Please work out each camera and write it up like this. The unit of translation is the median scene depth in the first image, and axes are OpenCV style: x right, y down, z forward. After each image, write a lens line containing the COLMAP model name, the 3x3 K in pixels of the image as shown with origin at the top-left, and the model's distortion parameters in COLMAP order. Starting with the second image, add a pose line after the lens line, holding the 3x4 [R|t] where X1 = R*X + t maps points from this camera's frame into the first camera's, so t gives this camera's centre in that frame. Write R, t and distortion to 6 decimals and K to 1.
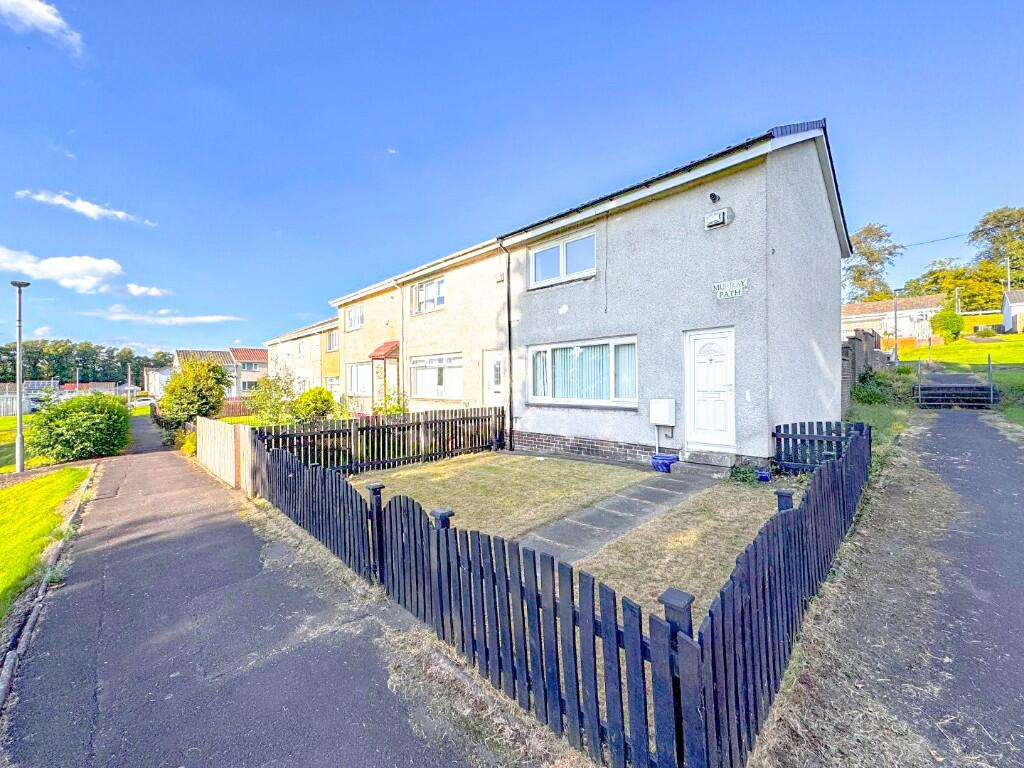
lens RADIAL K [[410.2, 0, 515.4], [0, 410.2, 384.5], [0, 0, 1]] dist [-0.001567, 0.001002]
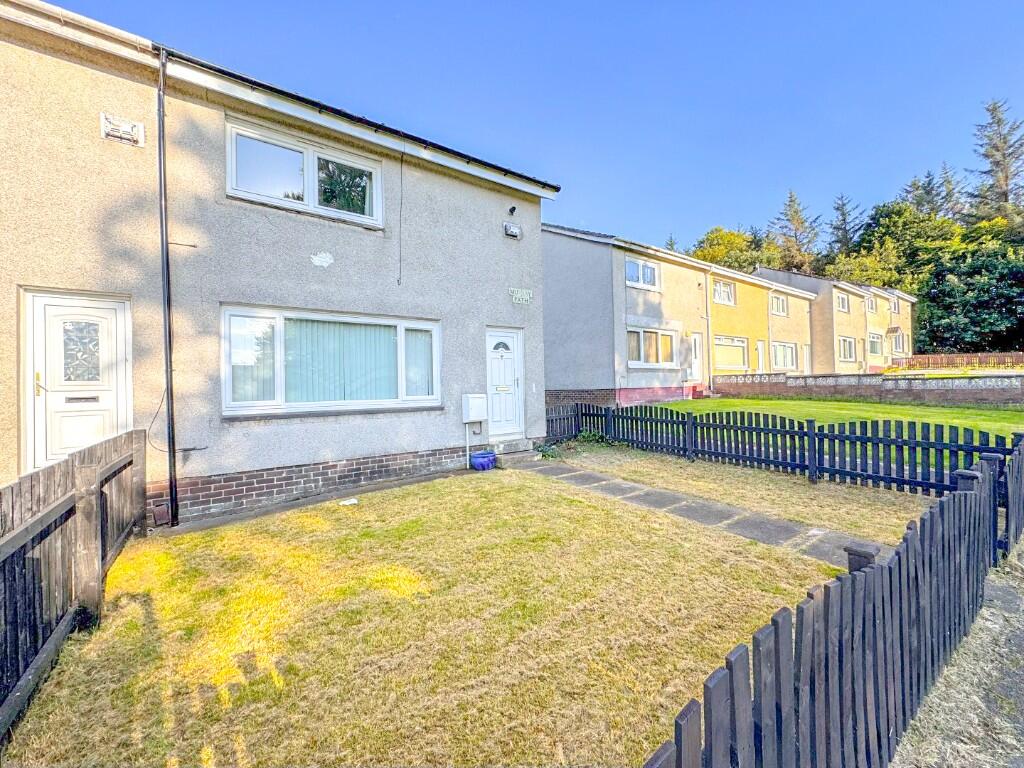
lens RADIAL K [[410.2, 0, 513.4], [0, 410.2, 385.5], [0, 0, 1]] dist [-0.001567, 0.001002]
pose [[0.159537, 0.005878, 0.987175, -0.505619], [0.023359, 0.999680, -0.009727, 0.024738], [-0.986916, 0.024611, 0.159348, 0.688565]]
